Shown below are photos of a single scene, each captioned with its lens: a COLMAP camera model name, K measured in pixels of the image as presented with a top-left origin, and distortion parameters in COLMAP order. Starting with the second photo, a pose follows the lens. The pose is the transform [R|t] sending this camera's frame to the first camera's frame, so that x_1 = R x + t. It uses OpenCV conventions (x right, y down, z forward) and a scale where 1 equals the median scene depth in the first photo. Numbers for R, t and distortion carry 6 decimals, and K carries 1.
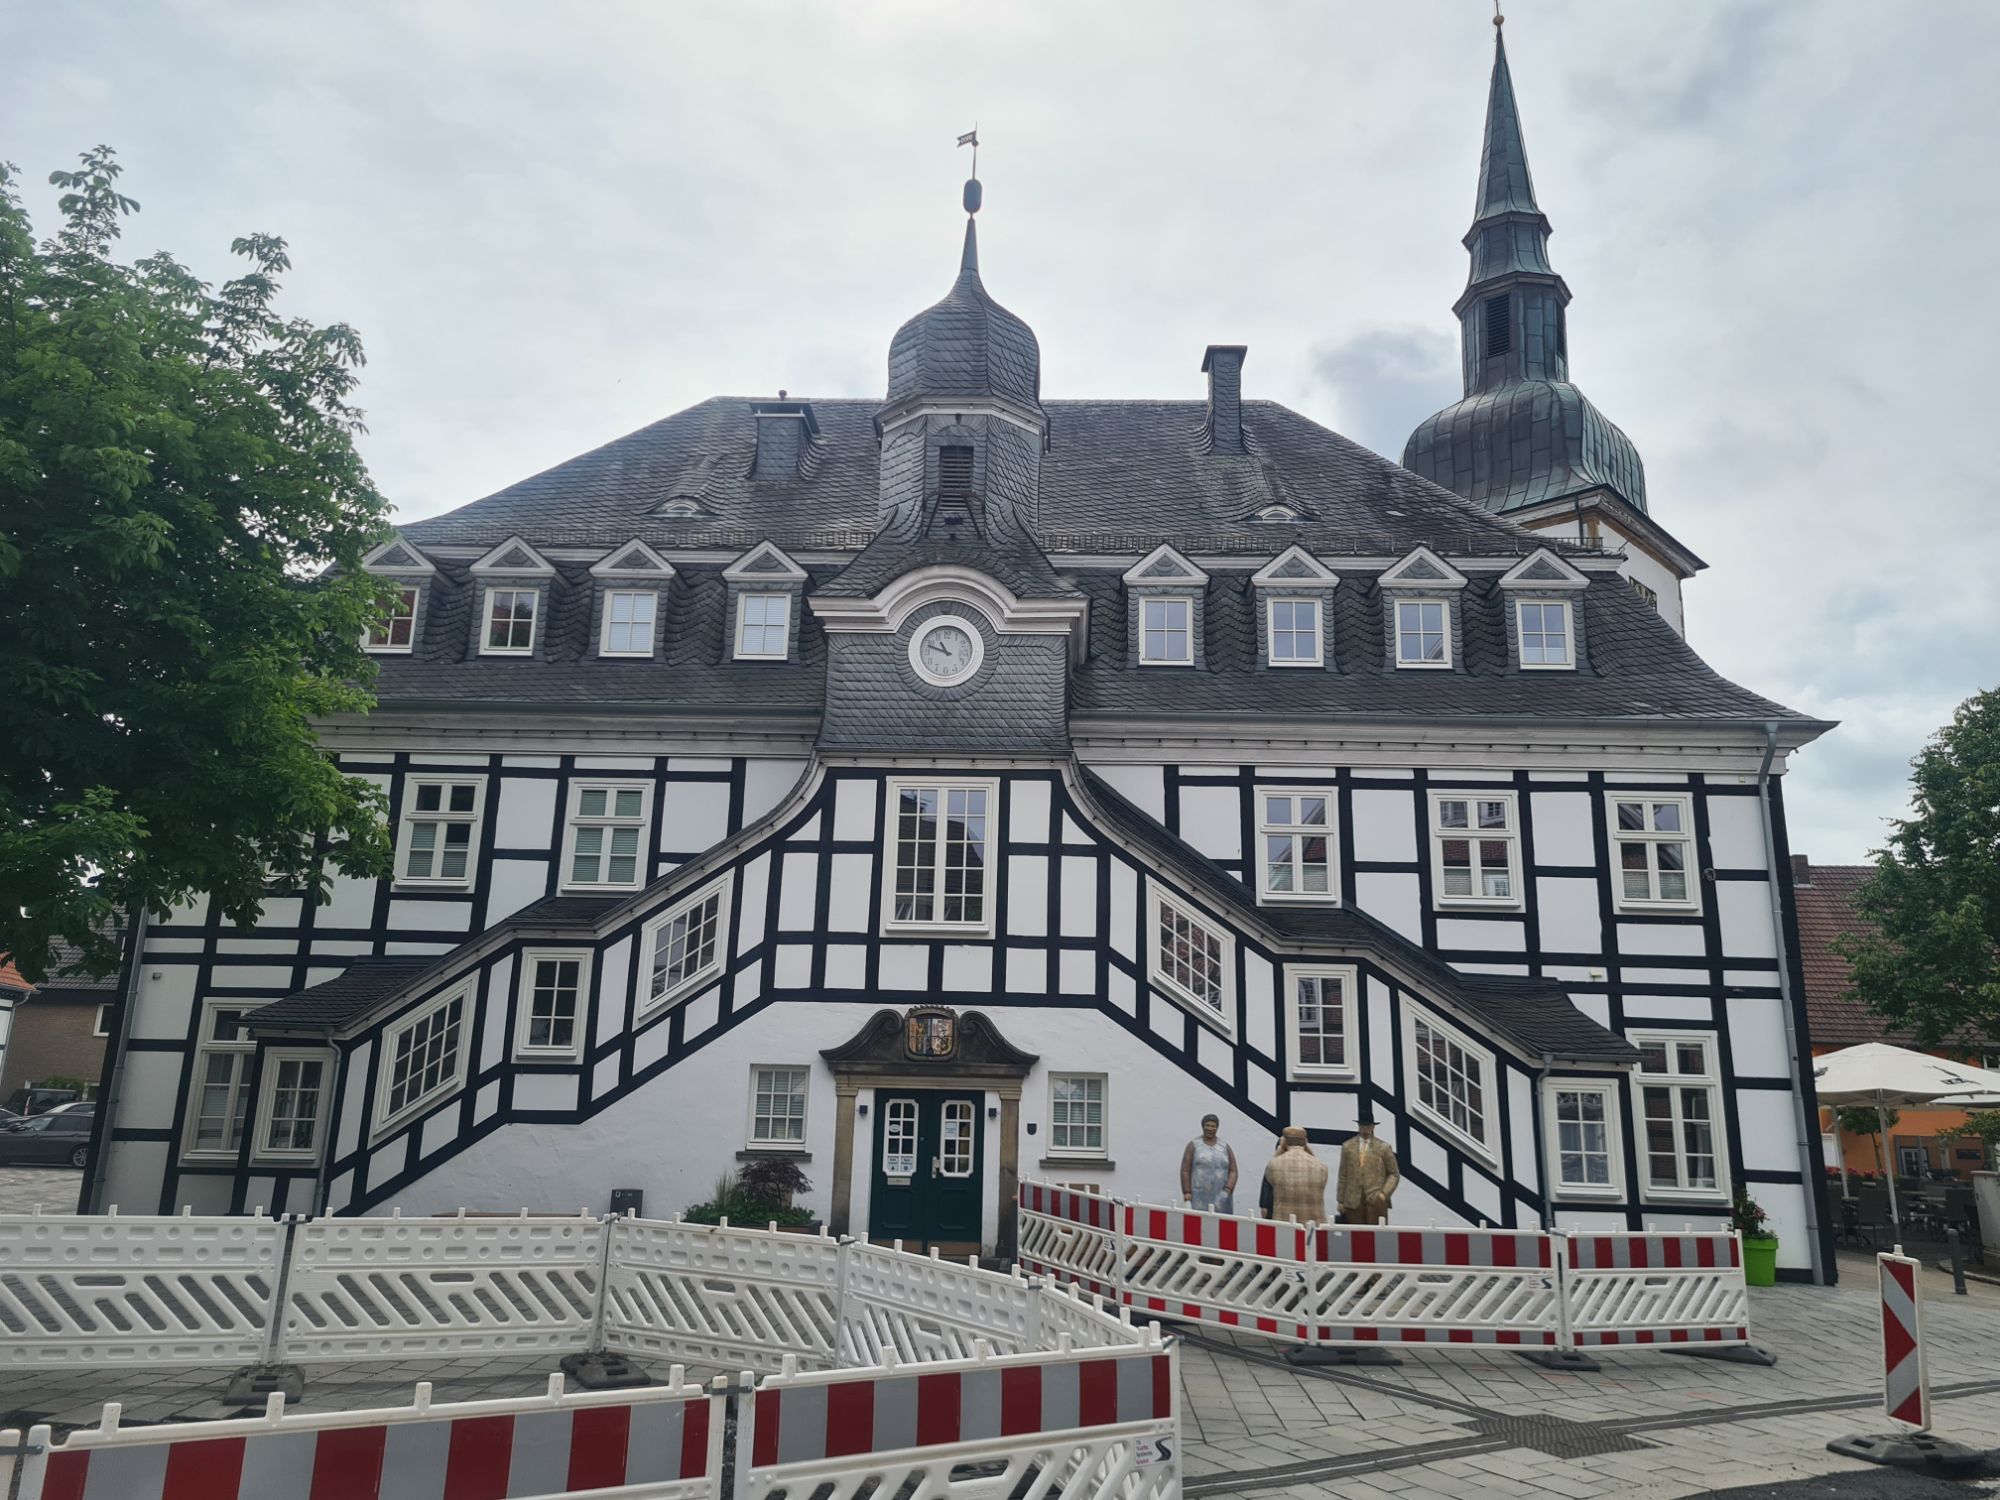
lens RADIAL K [[1454.7, 0, 1000.0], [0, 1454.7, 750.0], [0, 0, 1]] dist [0.054926, -0.002904]
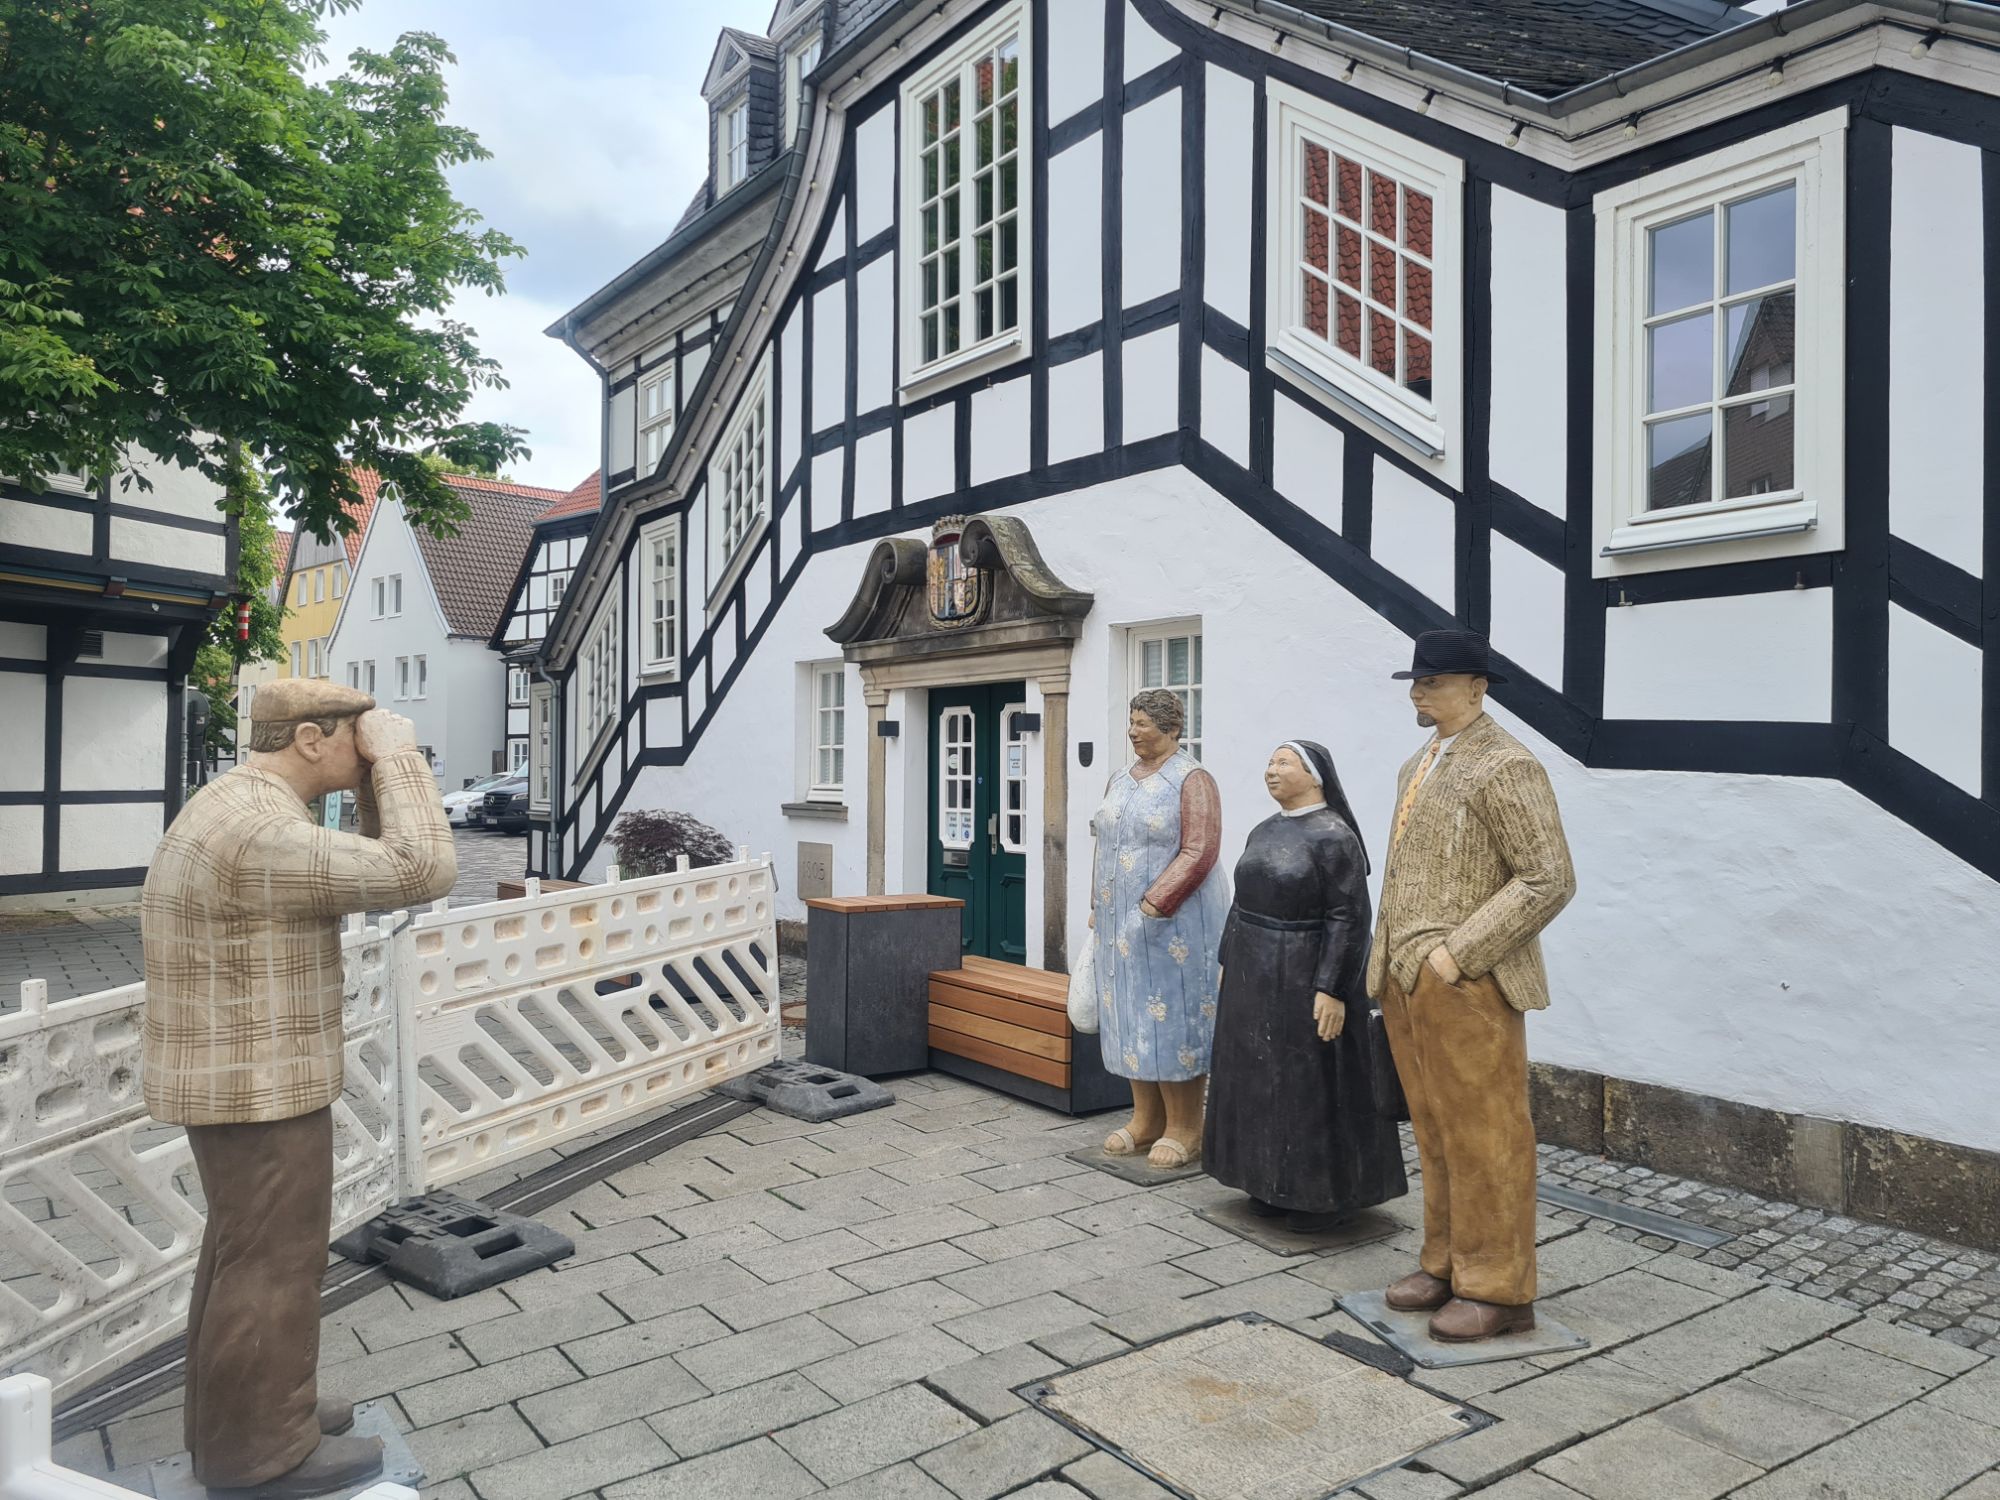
lens RADIAL K [[1501.7, 0, 1000.0], [0, 1501.7, 750.0], [0, 0, 1]] dist [0.041972, -0.003313]
pose [[0.601111, -0.032143, -0.798519, 0.351778], [0.205453, 0.971823, 0.115542, 0.187769], [0.772305, -0.233512, 0.590777, 0.665830]]
